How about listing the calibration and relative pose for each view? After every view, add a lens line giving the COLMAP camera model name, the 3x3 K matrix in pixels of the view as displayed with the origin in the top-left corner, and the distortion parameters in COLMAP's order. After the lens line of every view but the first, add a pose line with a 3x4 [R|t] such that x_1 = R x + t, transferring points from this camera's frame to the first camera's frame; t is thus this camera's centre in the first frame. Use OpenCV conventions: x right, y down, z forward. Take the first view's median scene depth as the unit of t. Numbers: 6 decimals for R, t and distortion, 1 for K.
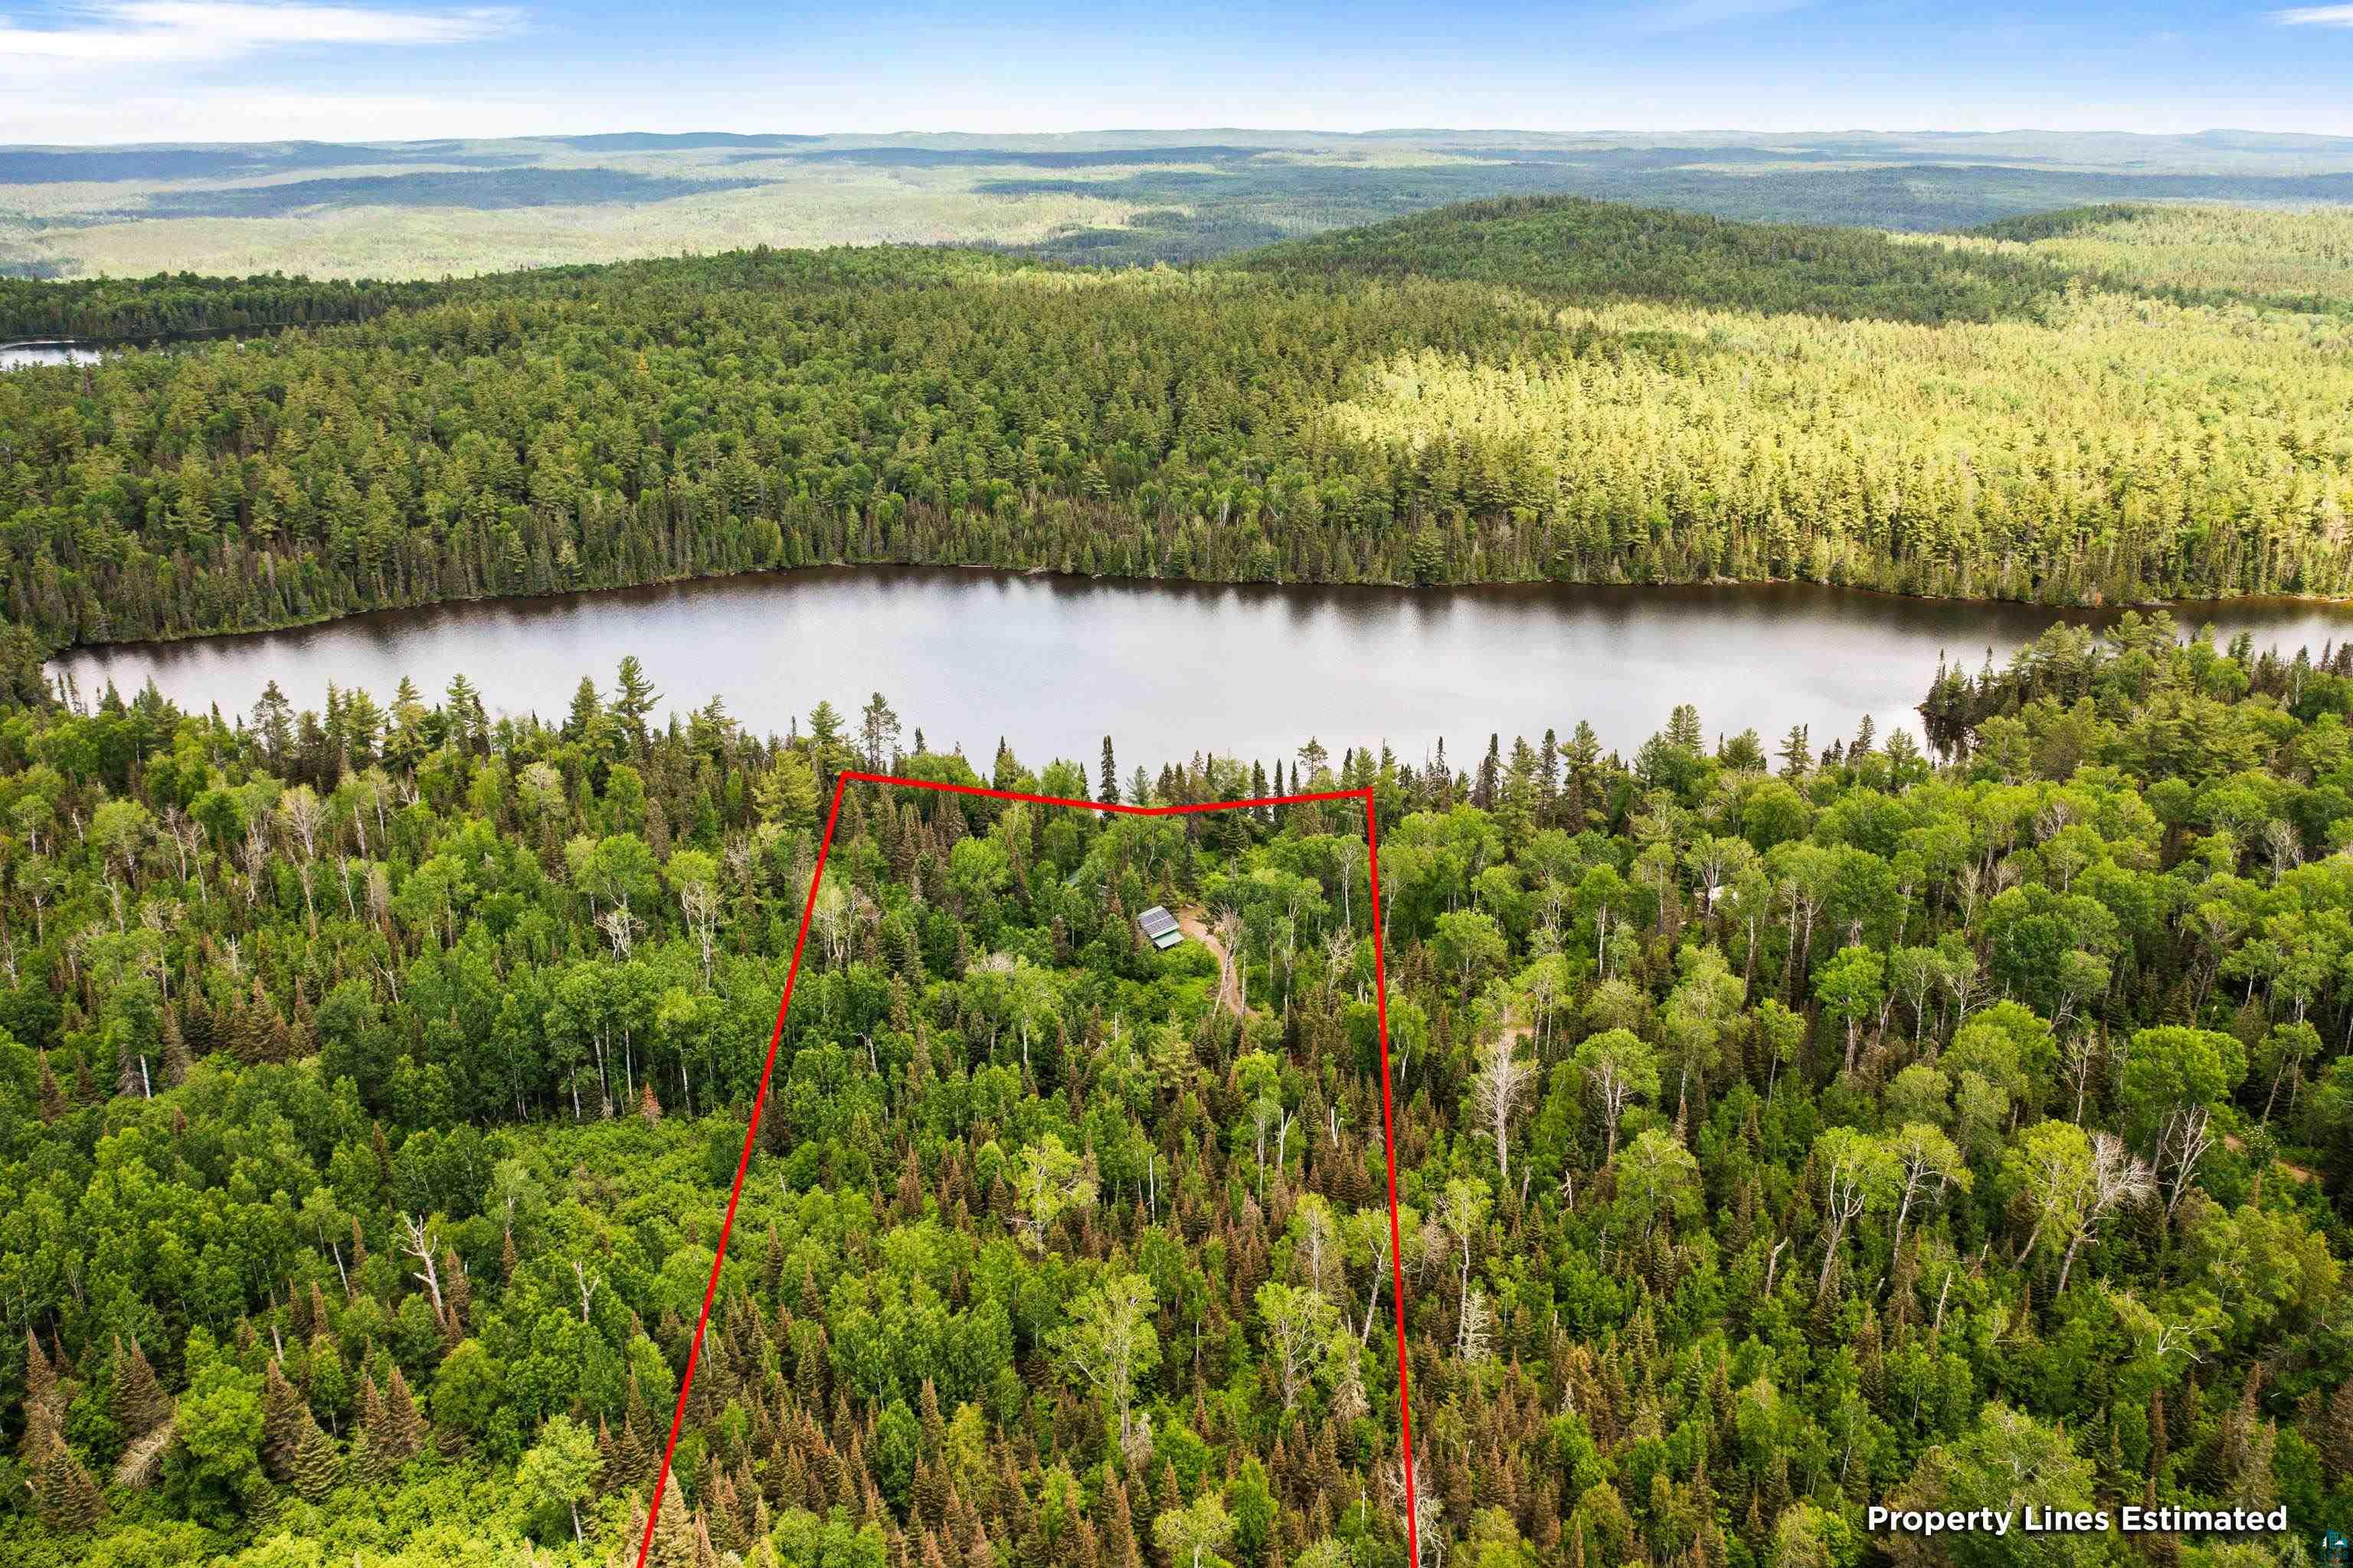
lens RADIAL K [[1843.6, 0, 1171.5], [0, 1843.6, 794.6], [0, 0, 1]] dist [-0.026173, 0.006499]
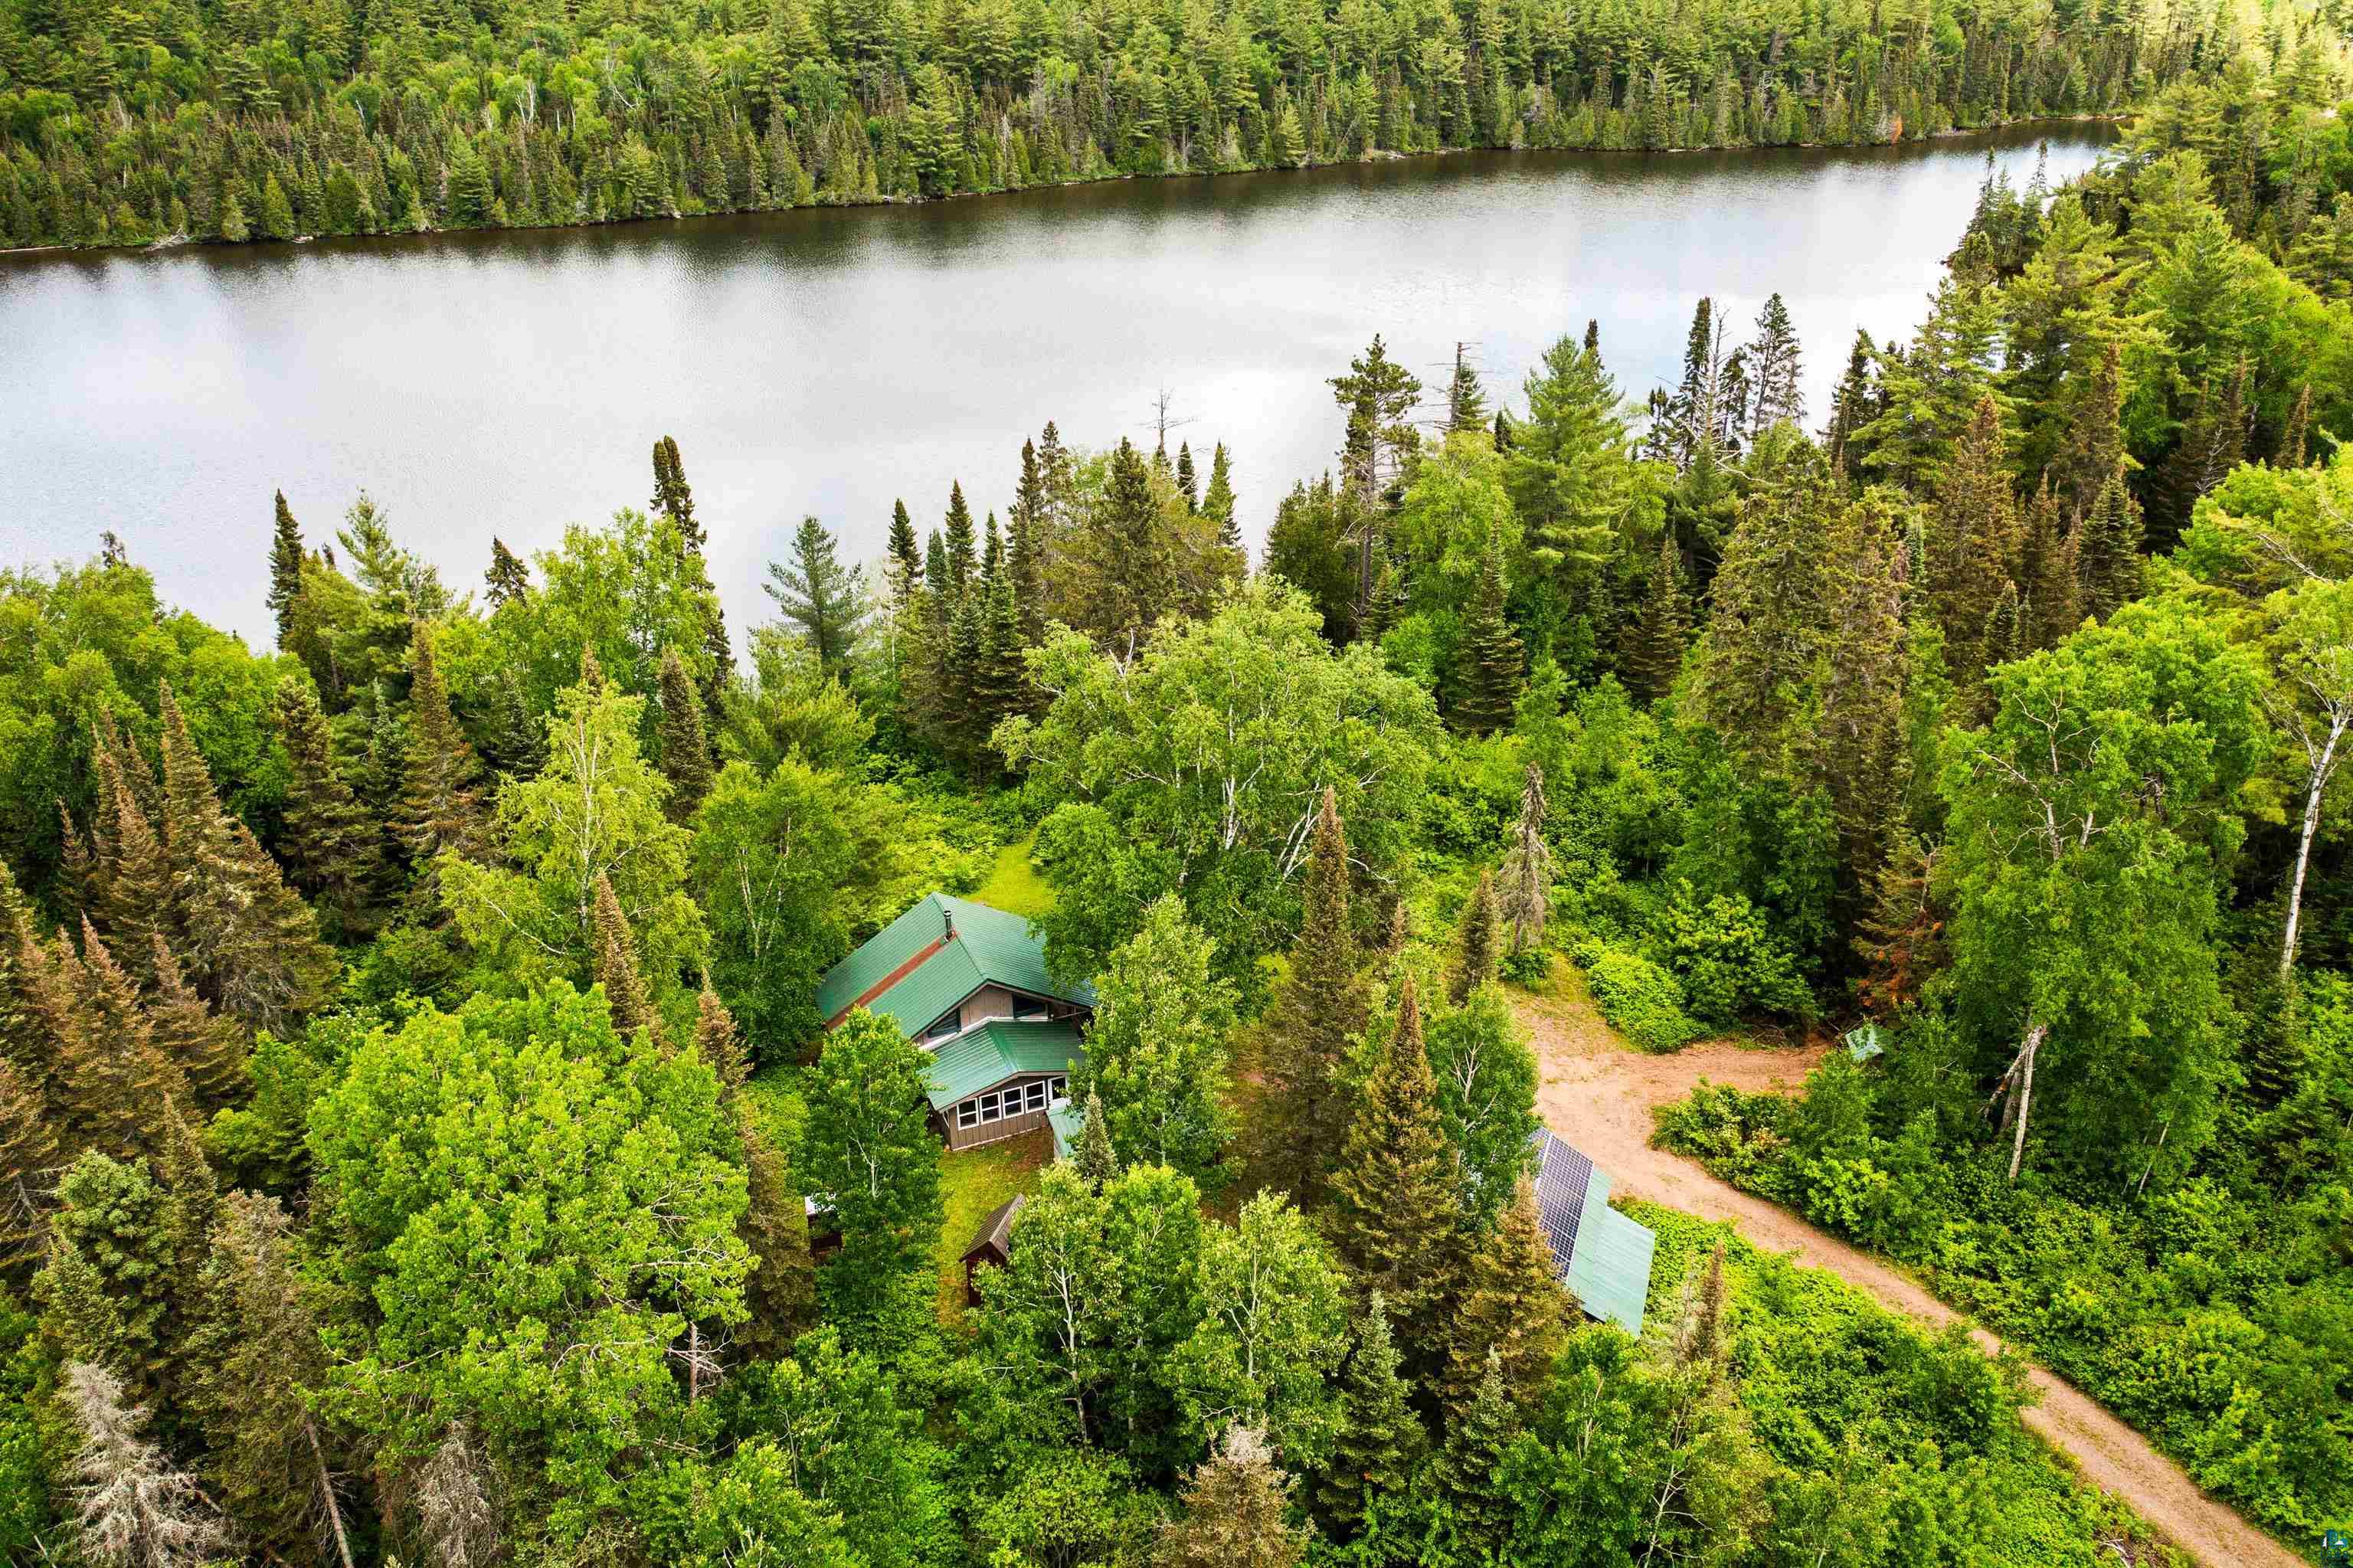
lens RADIAL K [[1843.6, 0, 1171.5], [0, 1843.6, 794.6], [0, 0, 1]] dist [-0.026173, 0.006499]
pose [[0.895552, -0.202833, 0.396038, -0.058271], [0.158703, 0.977124, 0.141567, -0.003143], [-0.415693, -0.063928, 0.907256, 0.444629]]
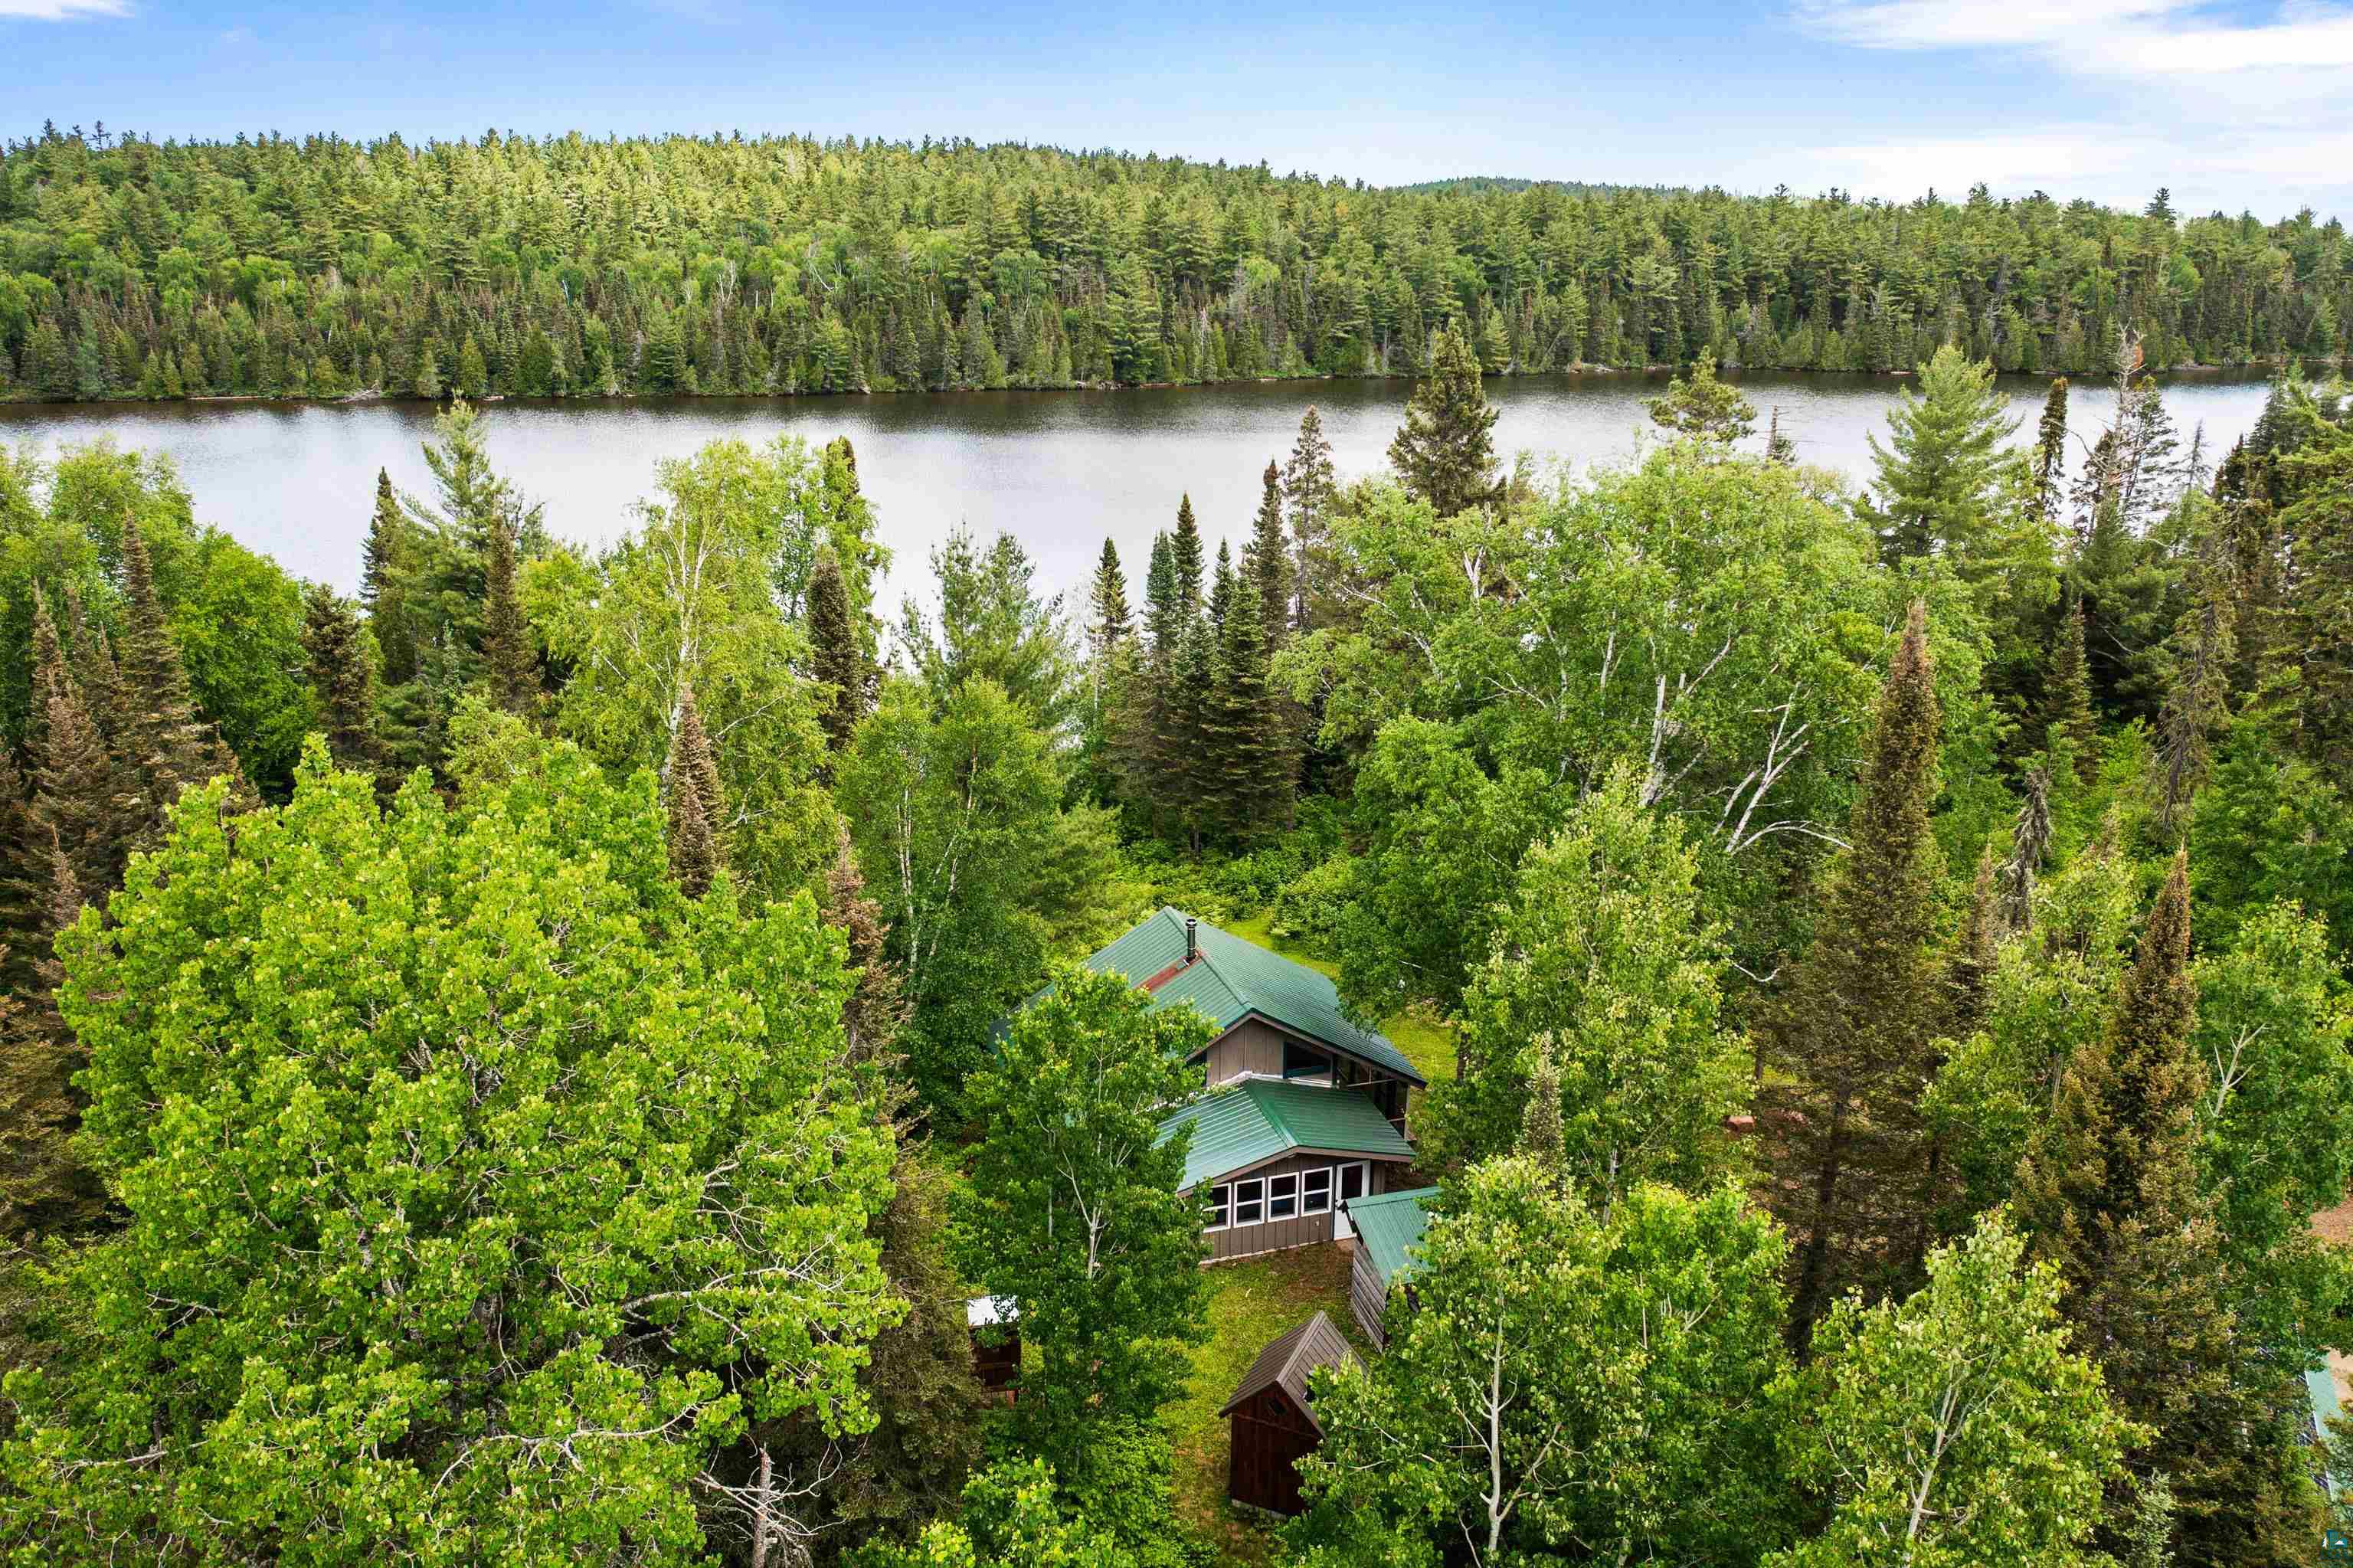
lens RADIAL K [[1843.6, 0, 1171.5], [0, 1843.6, 794.6], [0, 0, 1]] dist [-0.026173, 0.006499]
pose [[0.932475, -0.101700, 0.346623, -0.054010], [0.112550, 0.993582, -0.011259, 0.015086], [-0.343254, 0.049512, 0.937937, 0.483563]]
